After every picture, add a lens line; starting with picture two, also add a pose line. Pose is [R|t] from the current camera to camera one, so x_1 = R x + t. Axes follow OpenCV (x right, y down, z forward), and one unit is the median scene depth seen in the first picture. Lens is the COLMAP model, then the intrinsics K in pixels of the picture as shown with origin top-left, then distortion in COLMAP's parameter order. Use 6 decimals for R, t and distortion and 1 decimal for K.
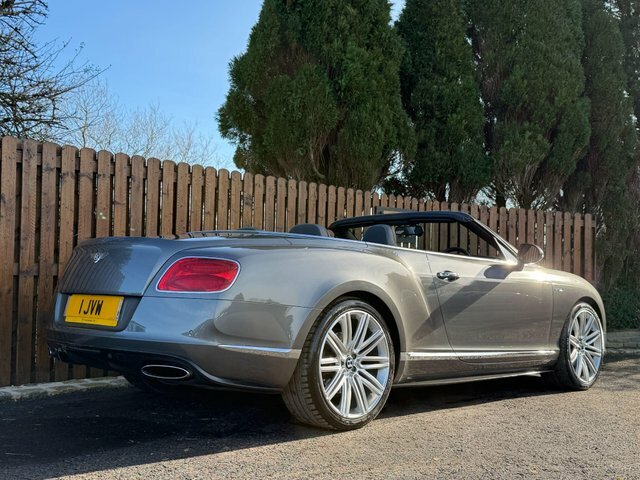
lens RADIAL K [[716.5, 0, 320.1], [0, 716.5, 241.7], [0, 0, 1]] dist [0.194994, -0.439245]
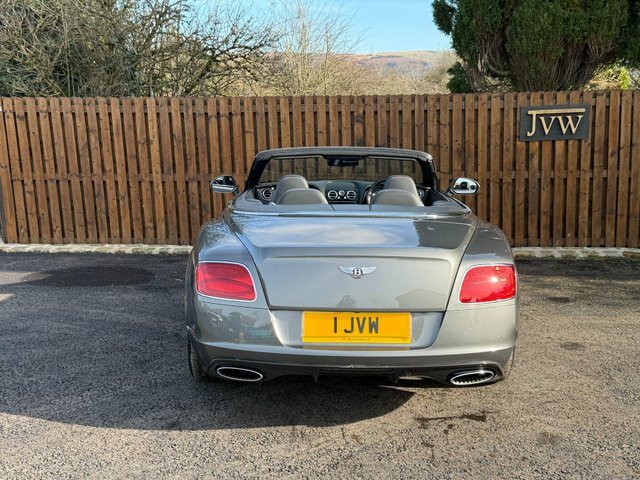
lens RADIAL K [[772.2, 0, 317.8], [0, 772.2, 239.1], [0, 0, 1]] dist [0.200900, -0.478526]
pose [[0.645567, 0.104599, -0.756507, 1.051448], [0.062565, 0.980003, 0.188891, -0.130660], [0.761137, -0.169272, 0.626113, 0.080170]]
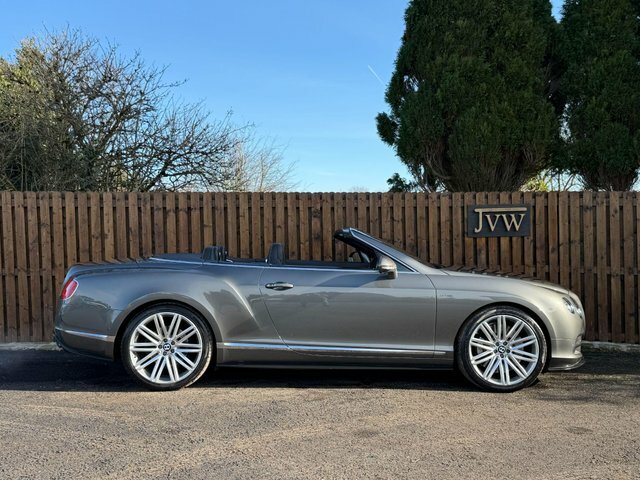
lens RADIAL K [[670.3, 0, 320.1], [0, 670.3, 240.6], [0, 0, 1]] dist [0.194336, -0.446172]
pose [[0.732156, -0.018111, -0.680896, 0.850923], [0.051075, 0.998292, 0.028367, -0.051123], [0.679220, -0.055546, 0.731830, 0.143174]]
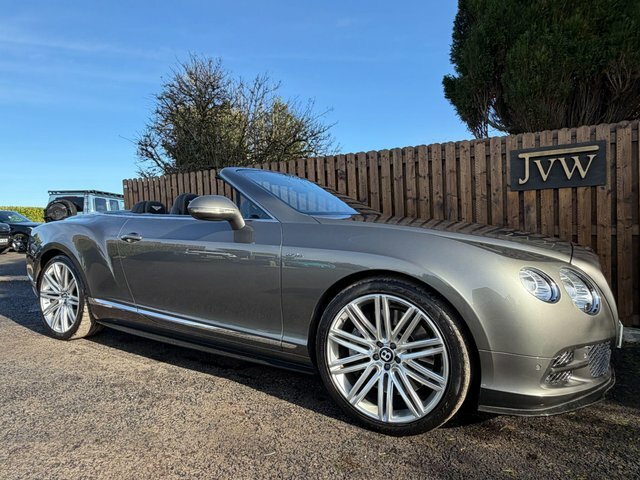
lens RADIAL K [[379.1, 0, 317.8], [0, 379.1, 239.5], [0, 0, 1]] dist [0.001663, 0.000025]
pose [[0.255707, 0.009306, -0.966709, 0.650415], [0.062880, 0.997676, 0.026237, 0.043420], [0.964707, -0.067495, 0.254528, 0.912811]]
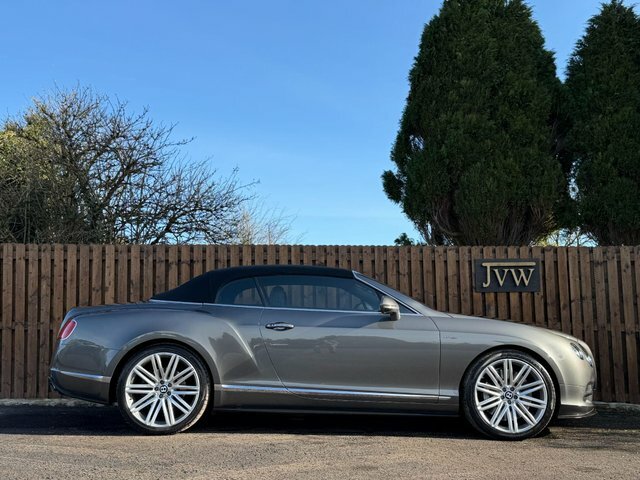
lens RADIAL K [[700.8, 0, 320.9], [0, 700.8, 240.7], [0, 0, 1]] dist [0.195403, -0.430888]
pose [[0.722420, -0.097149, -0.684596, 0.883752], [0.045929, 0.994636, -0.092678, 0.013286], [0.689927, 0.035510, 0.723007, 0.123843]]
